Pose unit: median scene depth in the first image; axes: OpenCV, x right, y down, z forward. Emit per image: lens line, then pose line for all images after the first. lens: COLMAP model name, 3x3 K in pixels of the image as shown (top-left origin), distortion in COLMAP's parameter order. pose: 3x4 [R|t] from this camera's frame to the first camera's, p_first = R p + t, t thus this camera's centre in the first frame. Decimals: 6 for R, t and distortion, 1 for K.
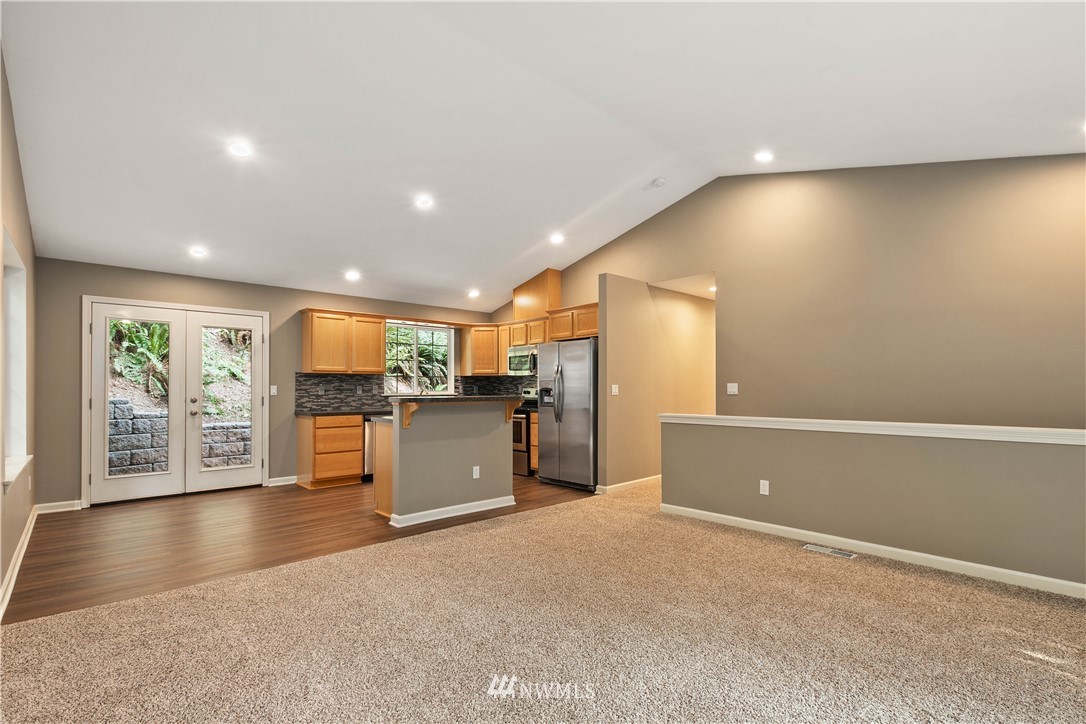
lens RADIAL K [[485.3, 0, 540.8], [0, 485.3, 365.3], [0, 0, 1]] dist [0.002006, 0.000461]
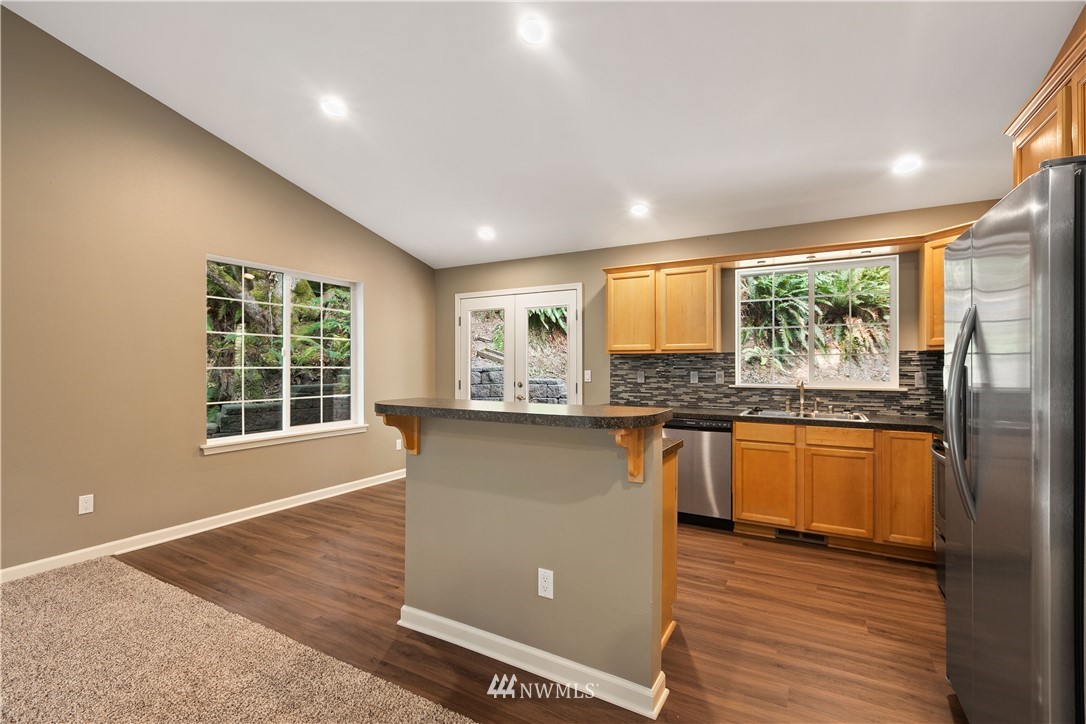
lens RADIAL K [[485.3, 0, 540.8], [0, 485.3, 365.3], [0, 0, 1]] dist [0.002006, 0.000461]
pose [[0.333078, 0.002917, -0.942895, 0.191685], [0.042034, 0.998955, 0.017939, 0.014359], [0.941962, -0.045609, 0.332608, 0.610840]]
